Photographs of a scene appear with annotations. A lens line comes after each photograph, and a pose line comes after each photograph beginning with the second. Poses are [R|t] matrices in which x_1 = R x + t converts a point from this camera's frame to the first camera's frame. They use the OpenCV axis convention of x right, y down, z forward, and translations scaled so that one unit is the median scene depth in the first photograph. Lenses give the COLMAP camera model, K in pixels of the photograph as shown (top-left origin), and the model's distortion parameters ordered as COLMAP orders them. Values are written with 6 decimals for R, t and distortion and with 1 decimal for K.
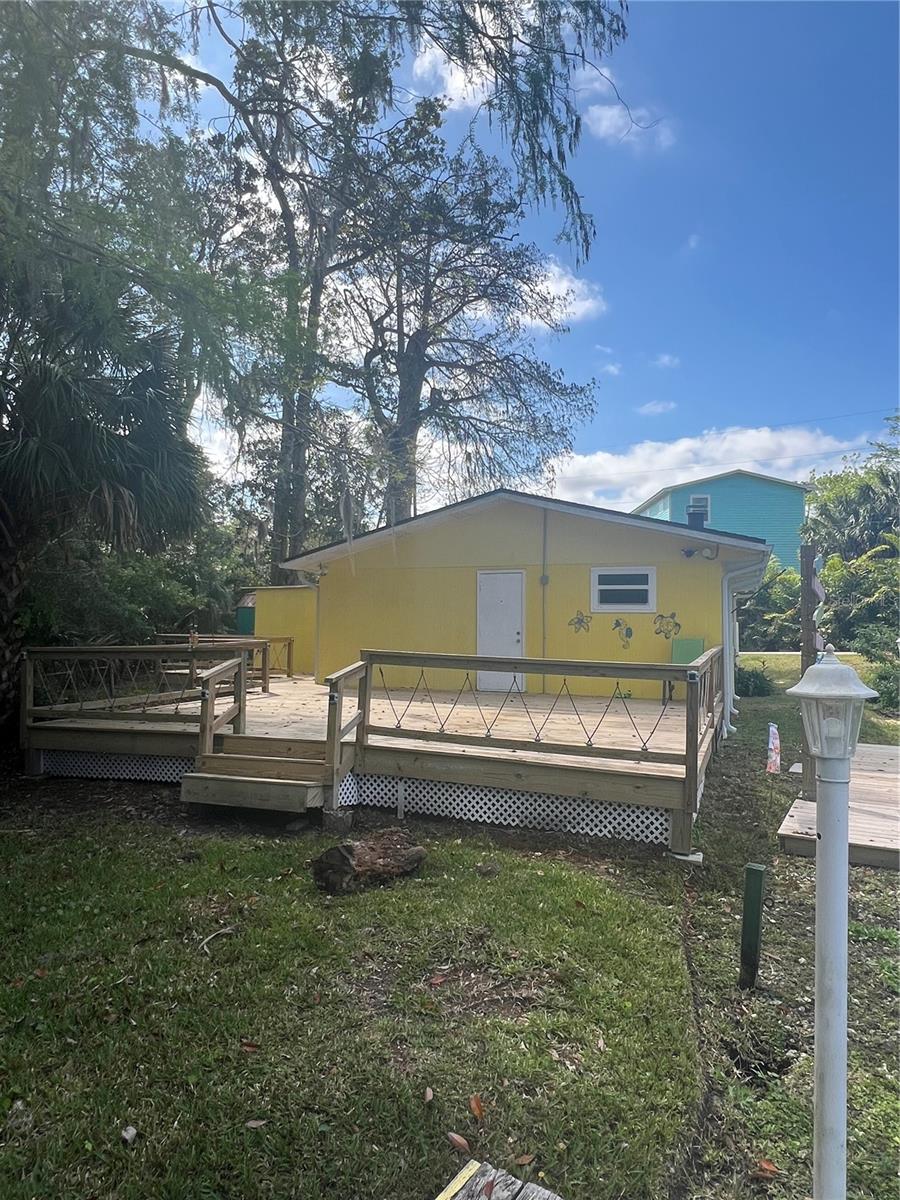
lens RADIAL K [[755.8, 0, 440.4], [0, 755.8, 606.0], [0, 0, 1]] dist [0.021995, 0.000073]
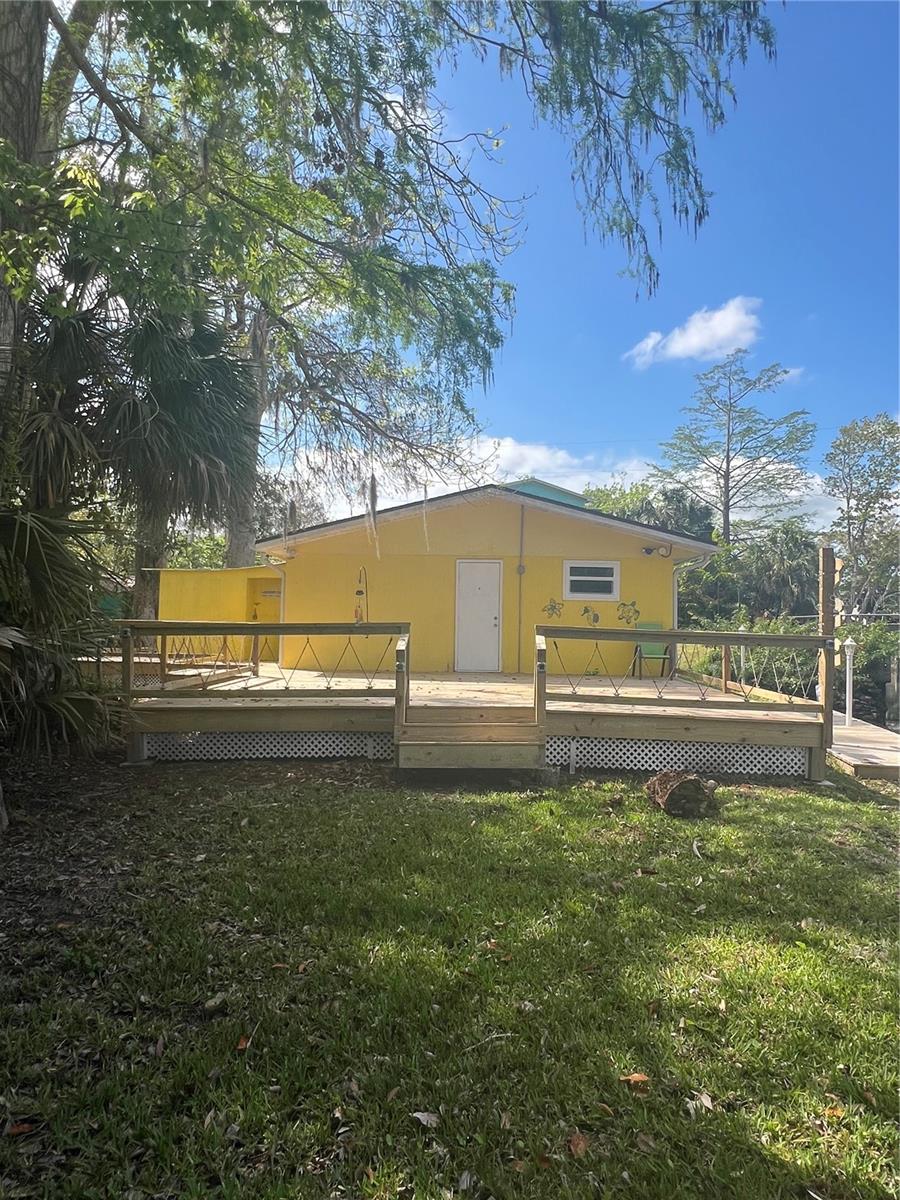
lens RADIAL K [[755.8, 0, 450.5], [0, 755.8, 605.3], [0, 0, 1]] dist [0.021995, 0.000073]
pose [[0.941519, 0.013367, 0.336694, -0.612247], [-0.015746, 0.999867, 0.004337, 0.024918], [-0.336591, -0.009385, 0.941604, -0.010447]]
